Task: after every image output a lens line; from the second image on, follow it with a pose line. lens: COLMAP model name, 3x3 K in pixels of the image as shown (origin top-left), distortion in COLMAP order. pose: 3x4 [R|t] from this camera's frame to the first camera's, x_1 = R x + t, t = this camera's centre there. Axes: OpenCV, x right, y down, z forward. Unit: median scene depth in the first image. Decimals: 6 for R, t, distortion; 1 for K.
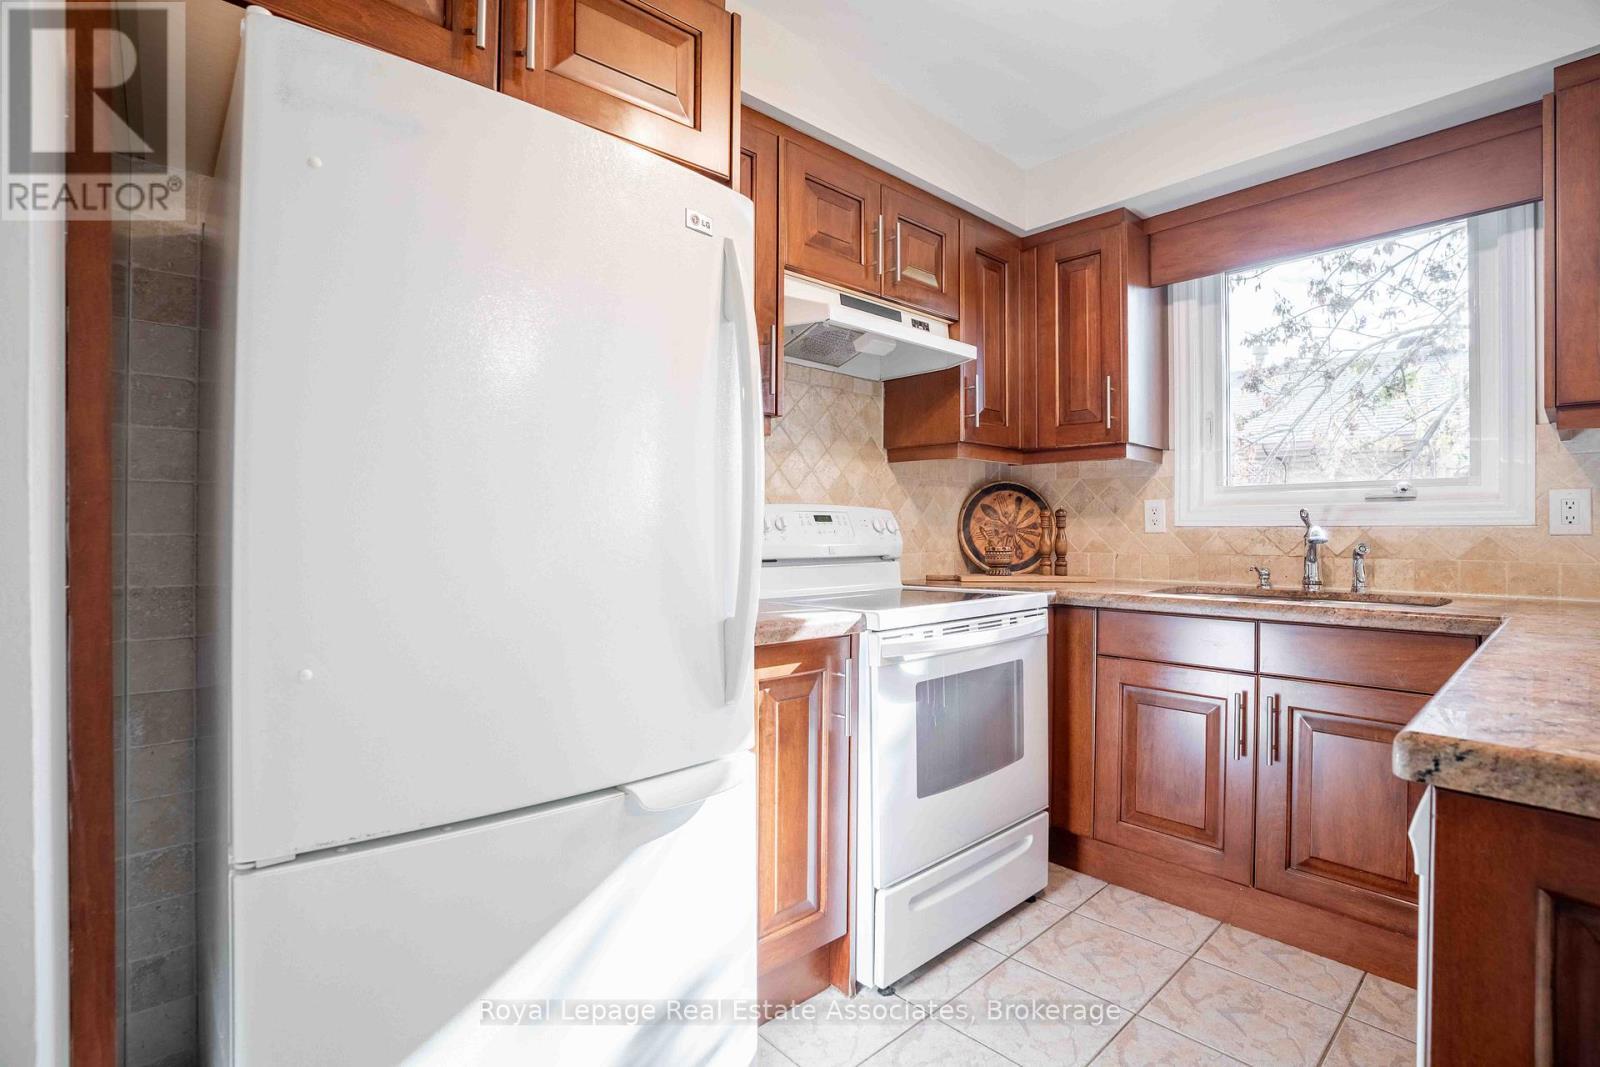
lens RADIAL K [[750.0, 0, 800.2], [0, 750.0, 529.4], [0, 0, 1]] dist [-0.039393, 0.000673]
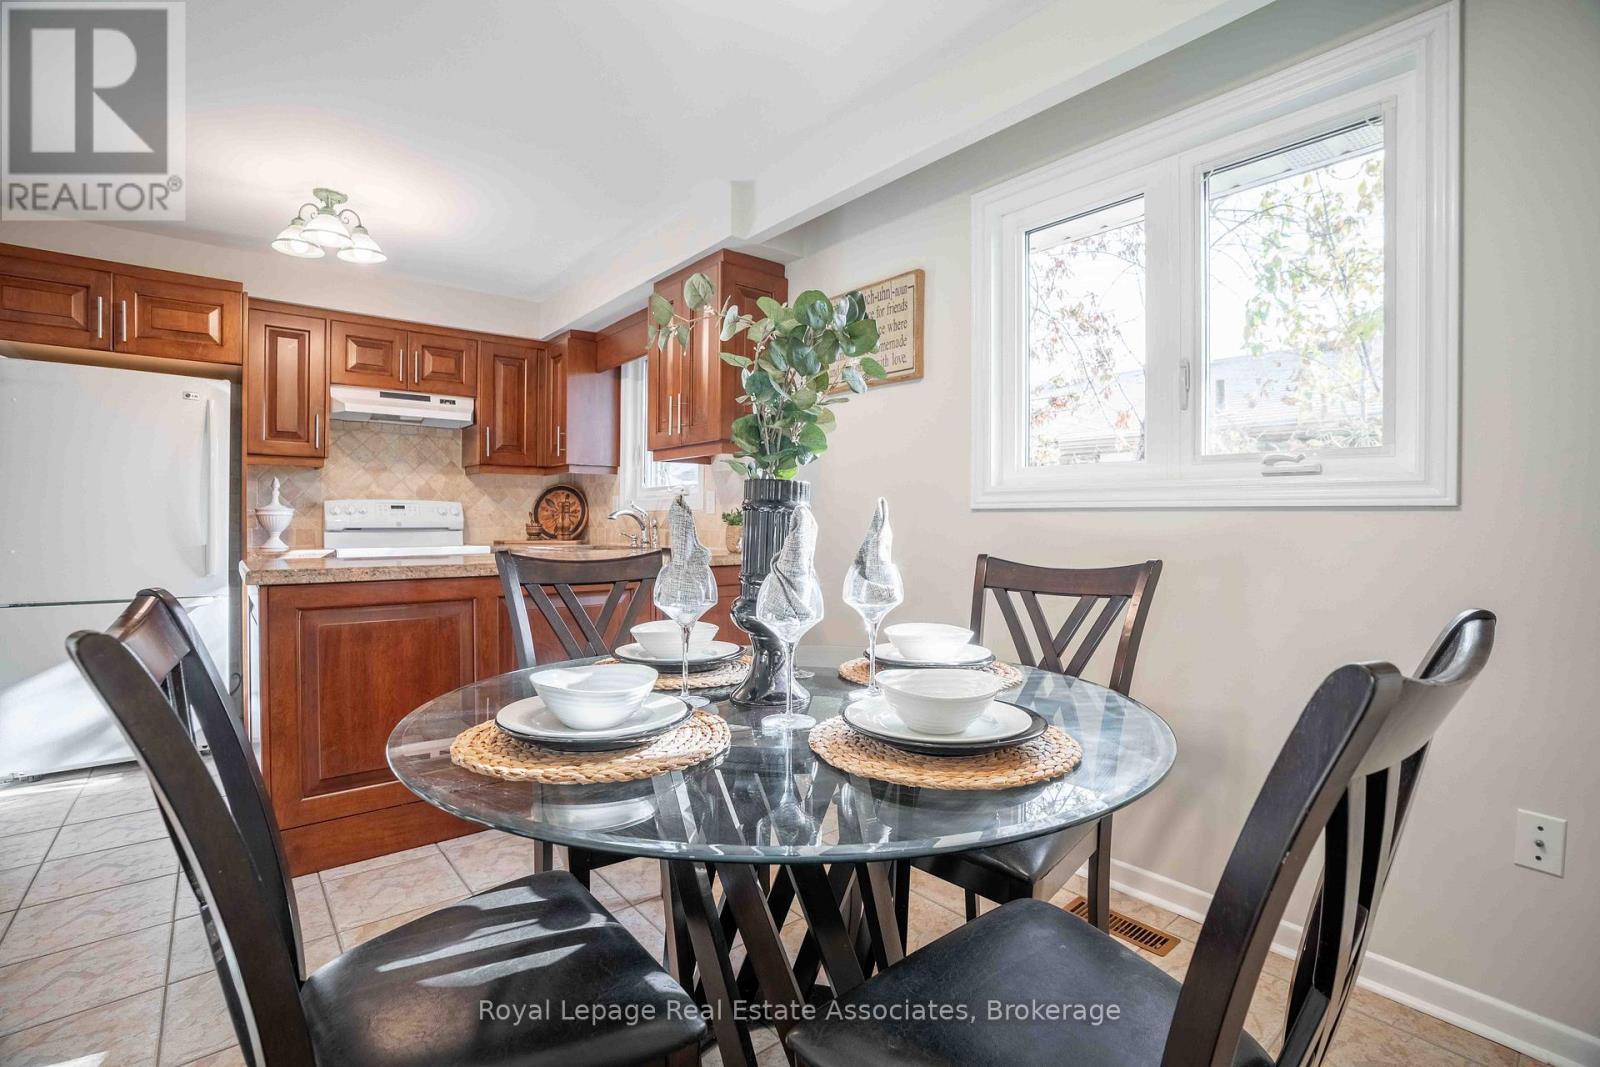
lens RADIAL K [[750.0, 0, 800.2], [0, 750.0, 529.4], [0, 0, 1]] dist [-0.039393, 0.000673]
pose [[0.998585, 0.002262, -0.053132, 1.040800], [-0.001515, 0.999900, 0.014091, 0.012353], [0.053158, -0.013990, 0.998488, -0.726511]]
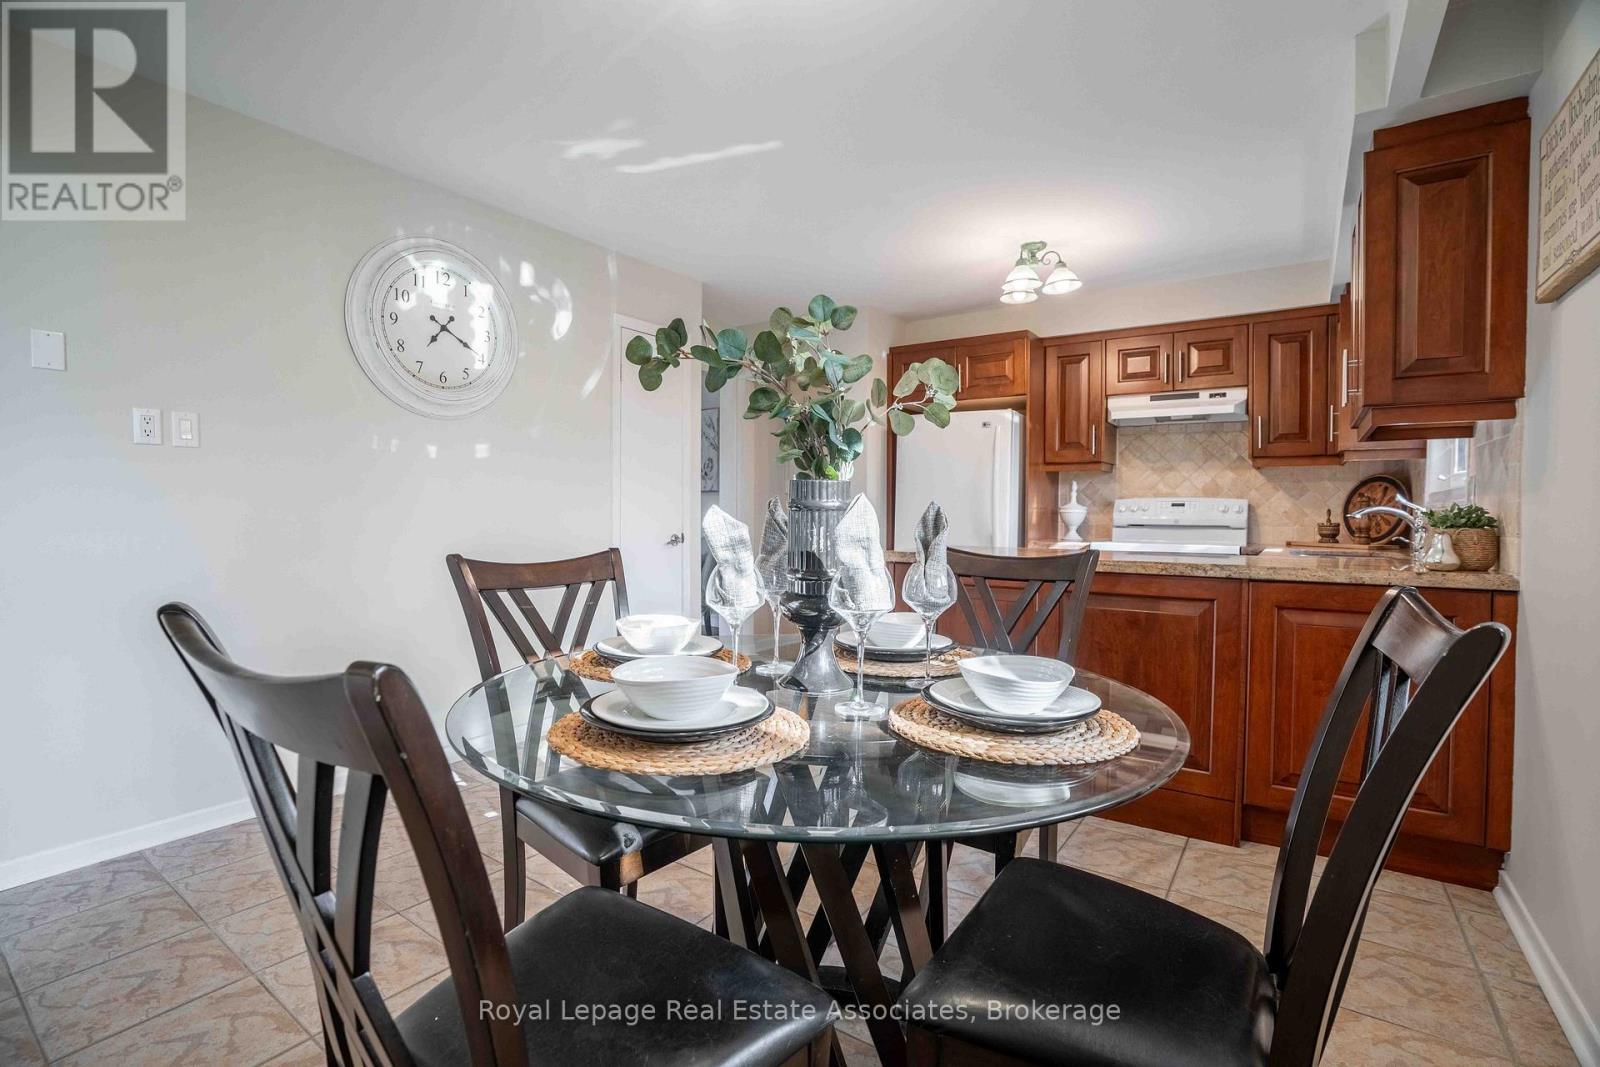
lens RADIAL K [[750.0, 0, 800.2], [0, 750.0, 529.4], [0, 0, 1]] dist [-0.039393, 0.000673]
pose [[0.182275, 0.024732, -0.982936, 1.587488], [-0.006724, 0.999692, 0.023907, 0.008441], [0.983225, 0.002252, 0.182385, -0.268480]]
